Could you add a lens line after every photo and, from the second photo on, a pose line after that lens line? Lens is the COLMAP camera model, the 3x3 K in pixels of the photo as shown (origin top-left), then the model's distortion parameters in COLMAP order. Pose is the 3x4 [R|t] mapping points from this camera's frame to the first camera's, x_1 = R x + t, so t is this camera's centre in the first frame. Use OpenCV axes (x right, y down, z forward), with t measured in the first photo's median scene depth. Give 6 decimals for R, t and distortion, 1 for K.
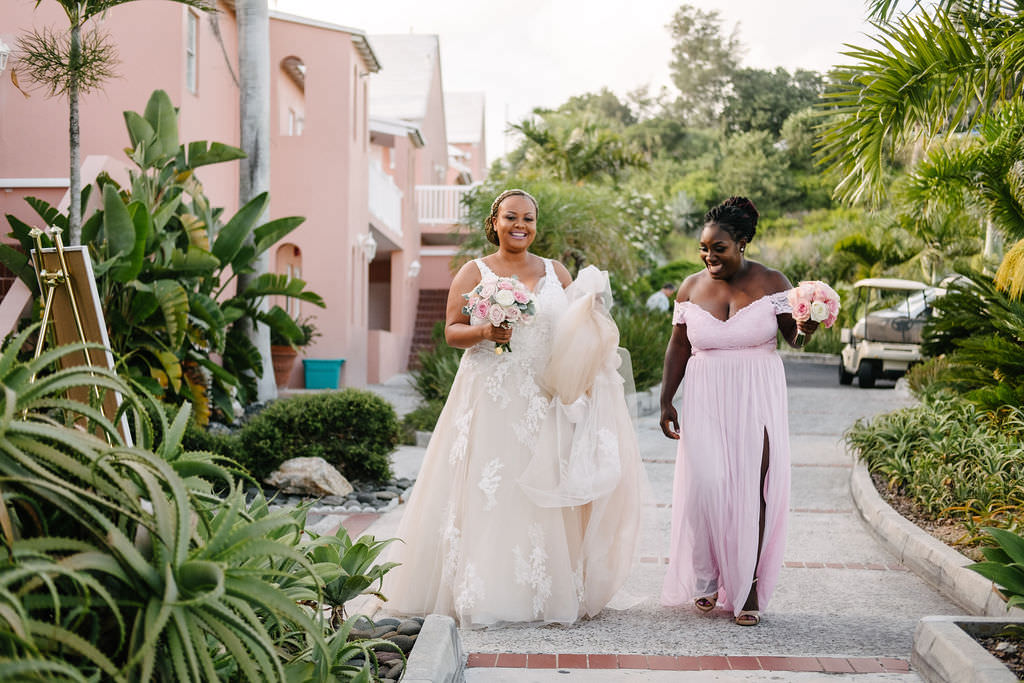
lens RADIAL K [[1471.9, 0, 494.0], [0, 1471.9, 485.0], [0, 0, 1]] dist [-0.035487, -0.059682]
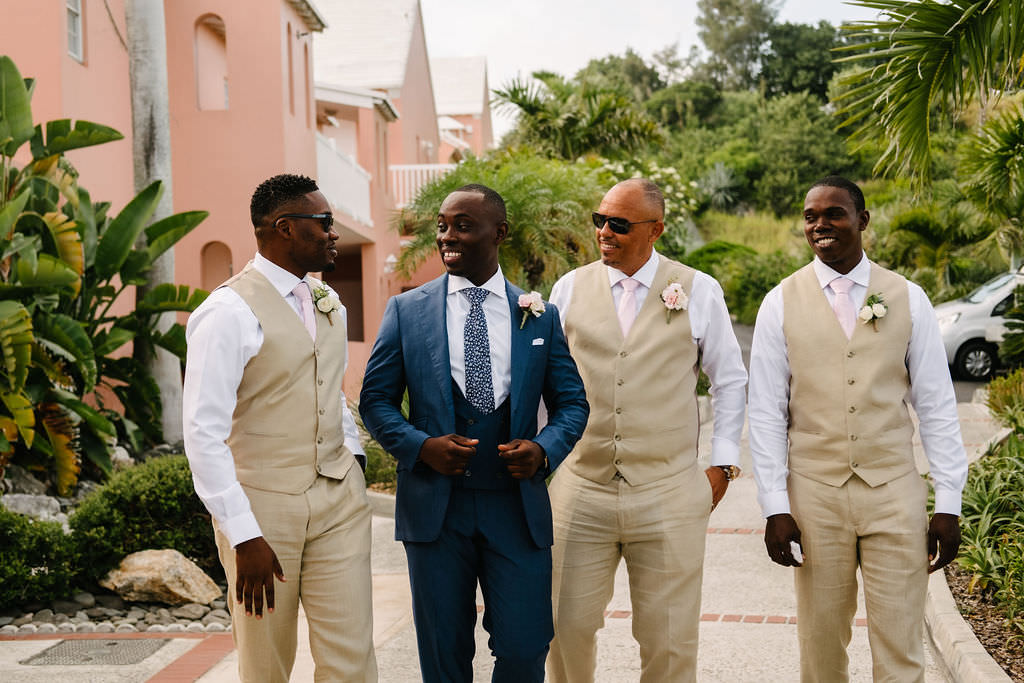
lens RADIAL K [[1699.0, 0, 512.0], [0, 1699.0, 341.5], [0, 0, 1]] dist [-0.039220, -0.185689]
pose [[0.999684, -0.025079, 0.001846, 0.026909], [0.025141, 0.995138, -0.095232, -0.021150], [0.000551, 0.095248, 0.995453, 0.095684]]
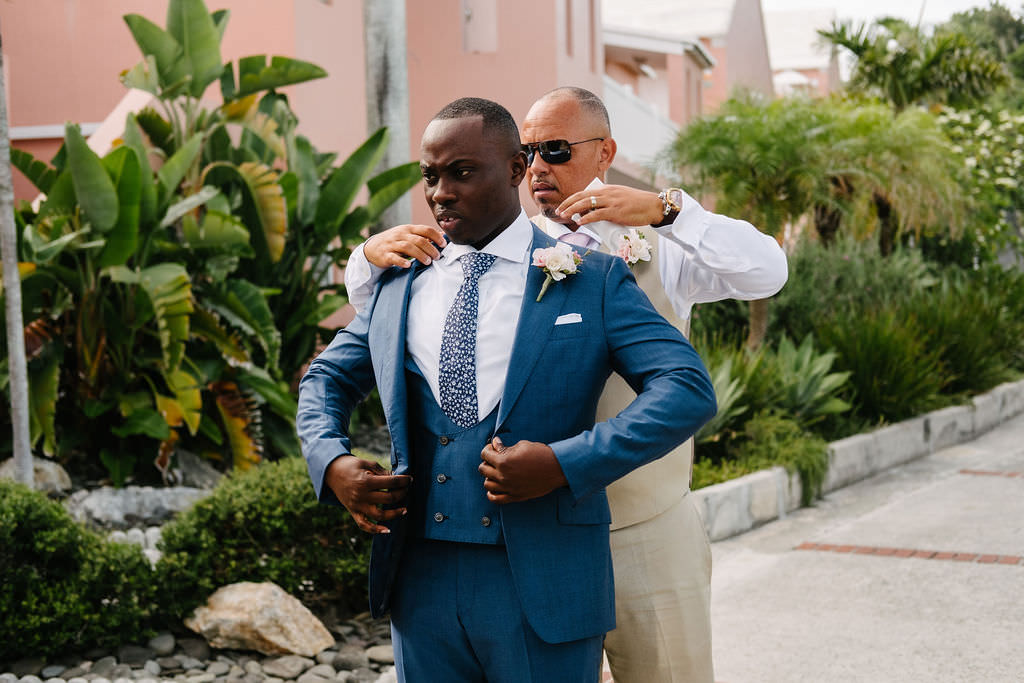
lens RADIAL K [[1692.4, 0, 512.0], [0, 1692.4, 341.5], [0, 0, 1]] dist [-0.006237, -0.009915]
pose [[0.978906, -0.016459, -0.203648, 0.058862], [0.001308, 0.997234, -0.074310, -0.035959], [0.204308, 0.072476, 0.976220, 0.218765]]
